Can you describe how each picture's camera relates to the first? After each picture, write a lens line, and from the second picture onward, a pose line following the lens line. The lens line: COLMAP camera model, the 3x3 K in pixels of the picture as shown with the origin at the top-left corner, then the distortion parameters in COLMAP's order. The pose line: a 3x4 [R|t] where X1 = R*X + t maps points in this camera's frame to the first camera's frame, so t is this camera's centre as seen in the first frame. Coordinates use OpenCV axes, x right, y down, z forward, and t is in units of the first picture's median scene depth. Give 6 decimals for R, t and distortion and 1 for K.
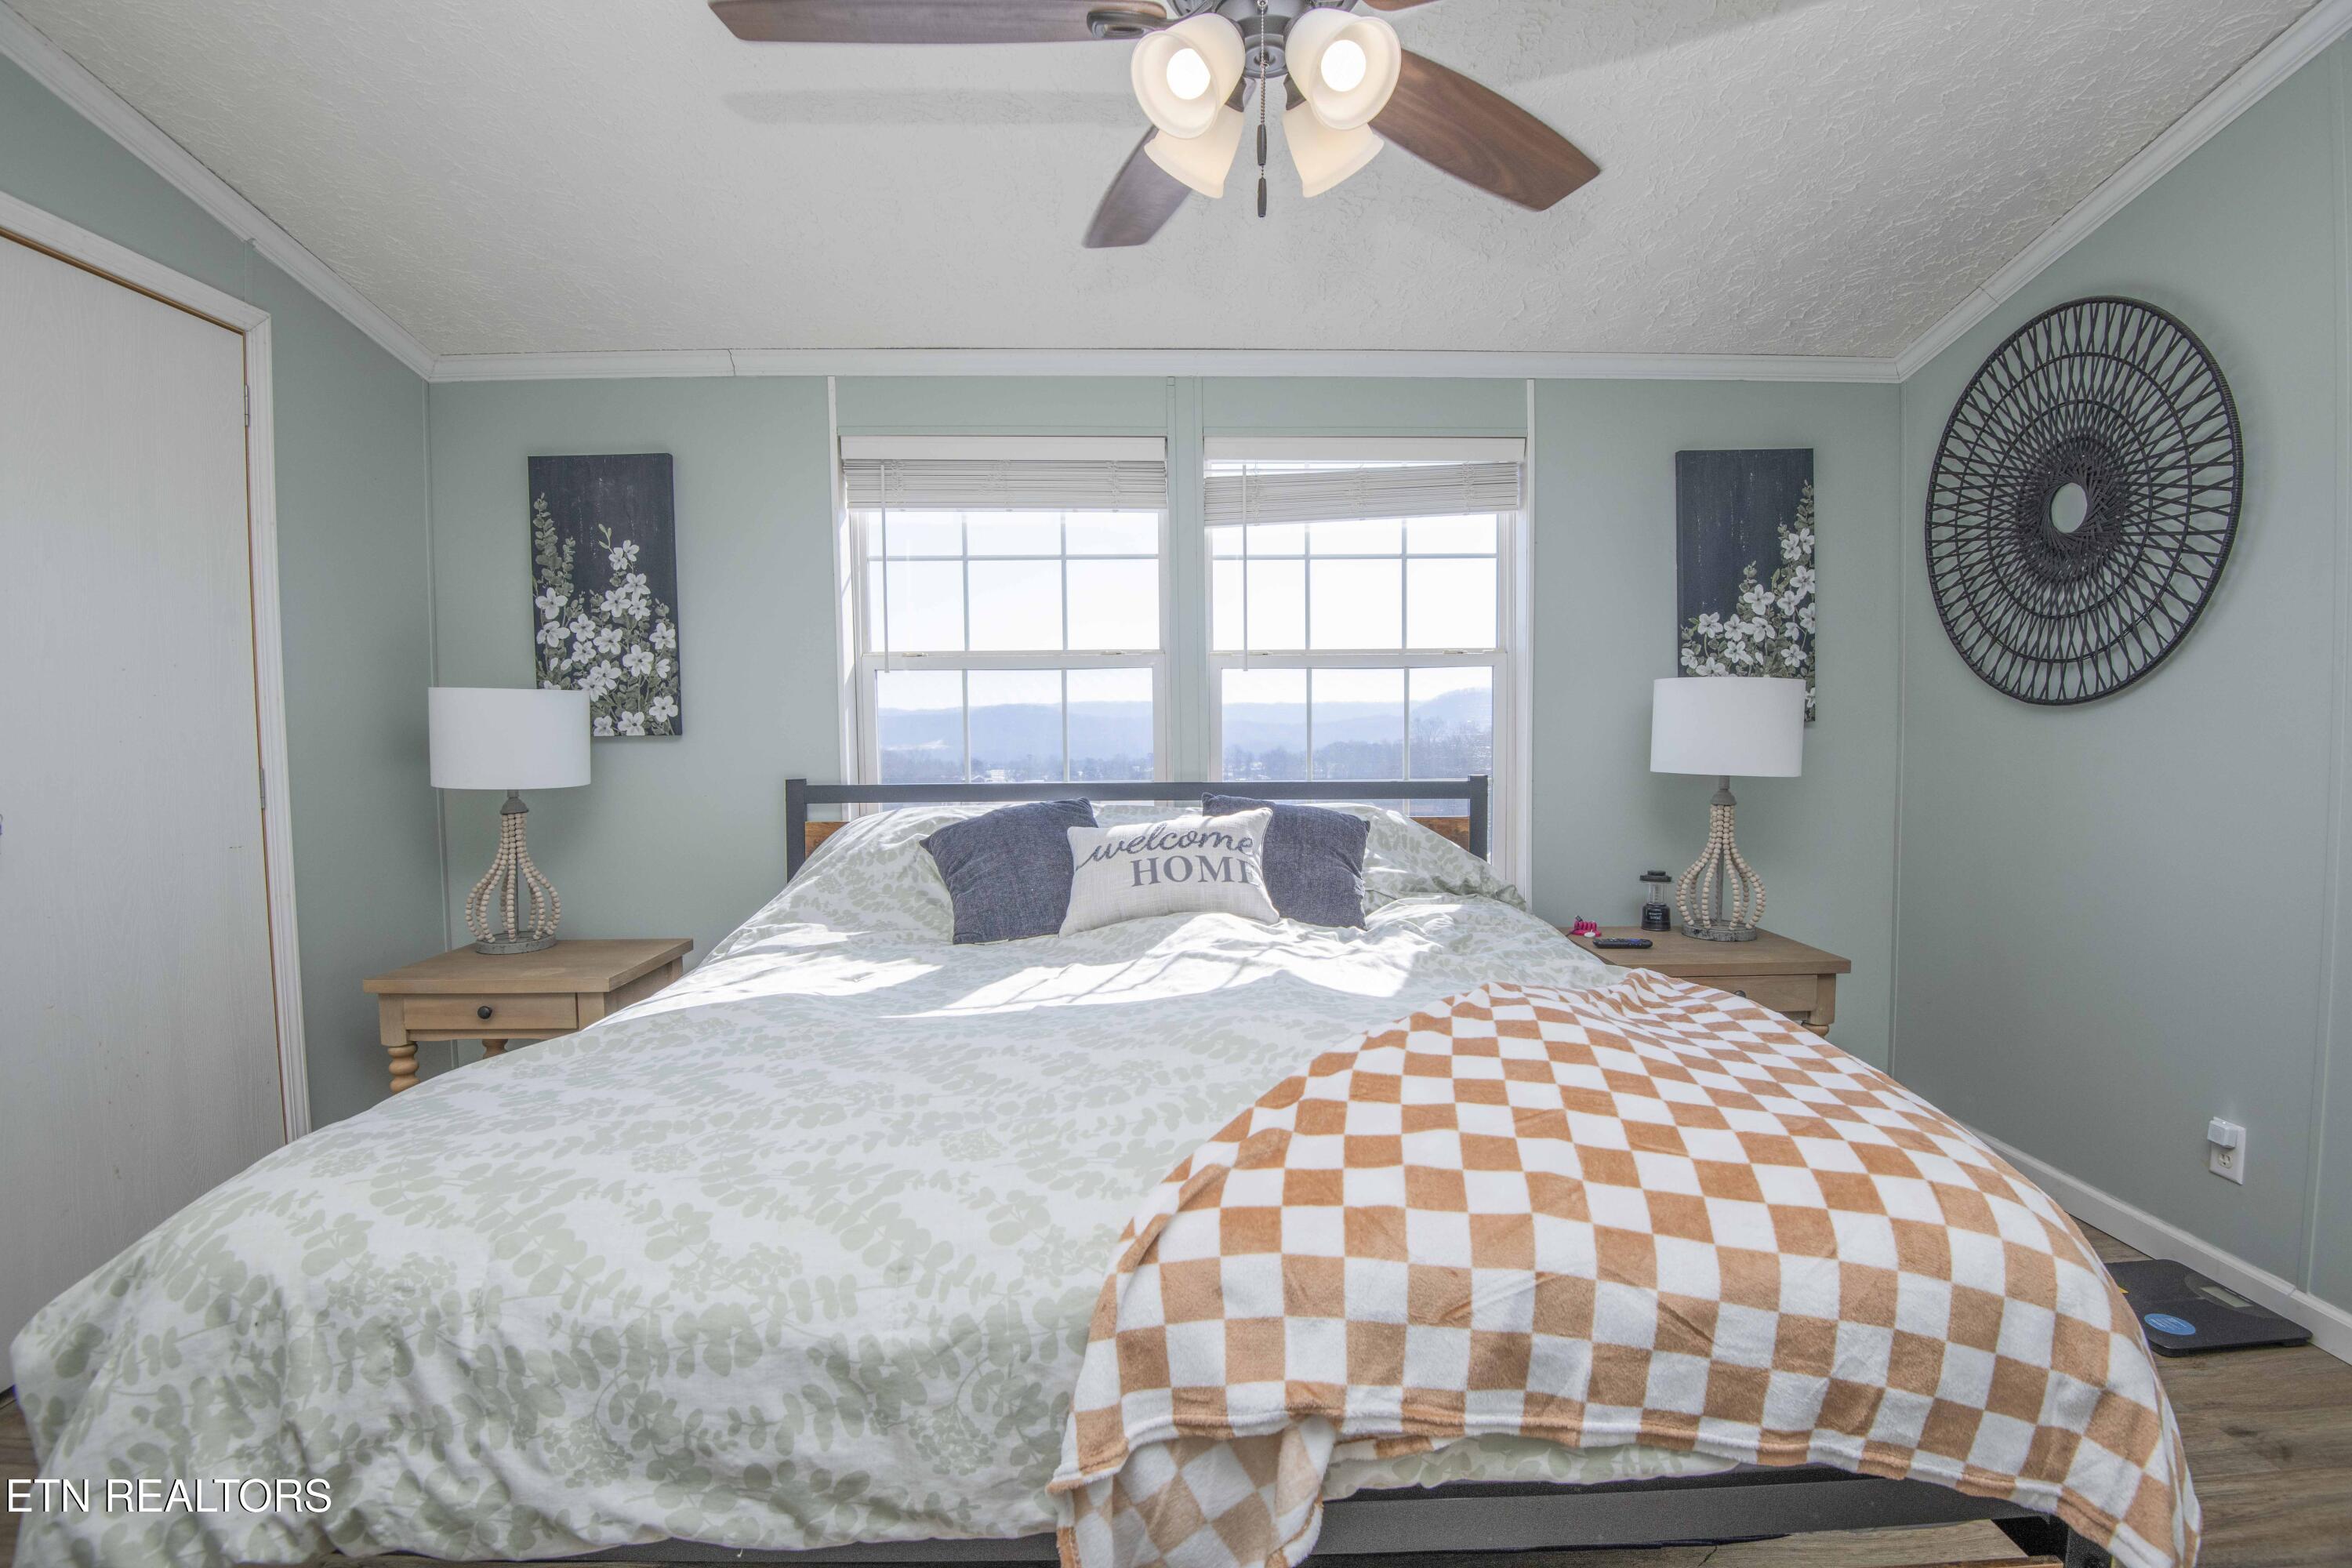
lens RADIAL K [[1084.9, 0, 1176.7], [0, 1084.9, 771.9], [0, 0, 1]] dist [-0.021094, -0.013904]
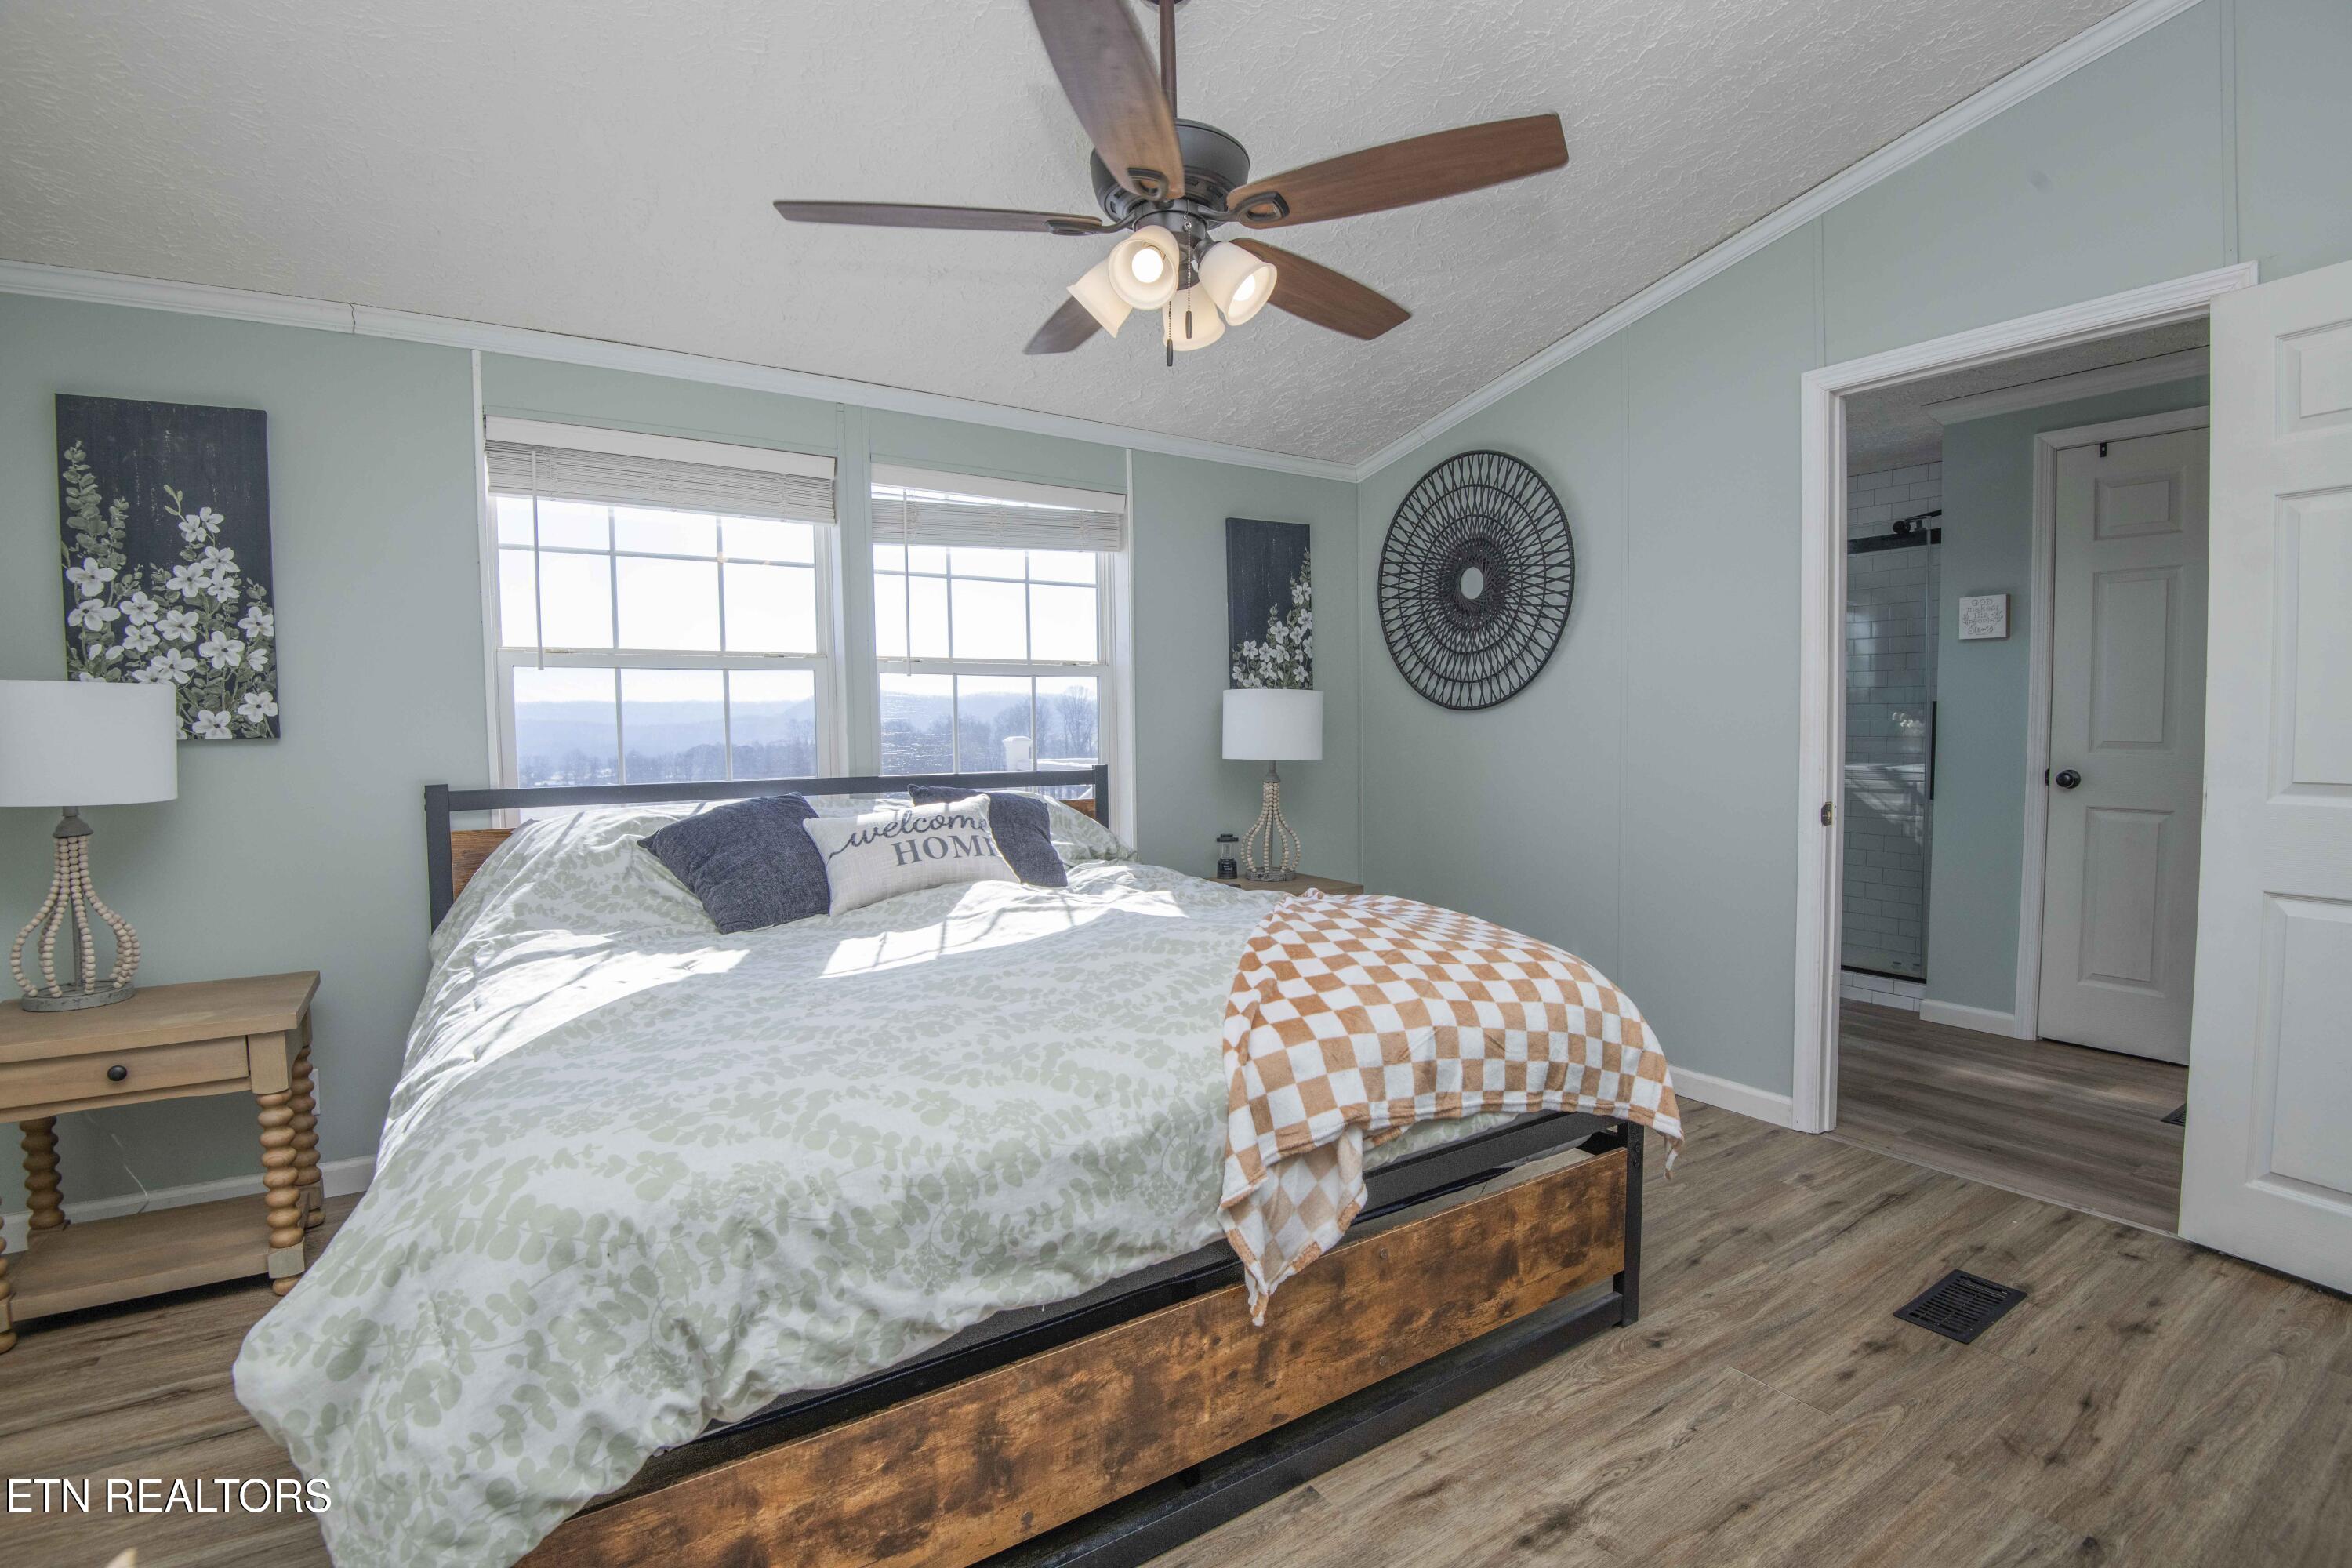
lens RADIAL K [[1084.9, 0, 1171.3], [0, 1084.9, 777.5], [0, 0, 1]] dist [-0.021094, -0.013904]
pose [[0.849567, -0.026811, 0.526799, -0.350859], [0.025142, 0.999631, 0.010329, 0.007705], [-0.526881, 0.004469, 0.849927, -0.108445]]
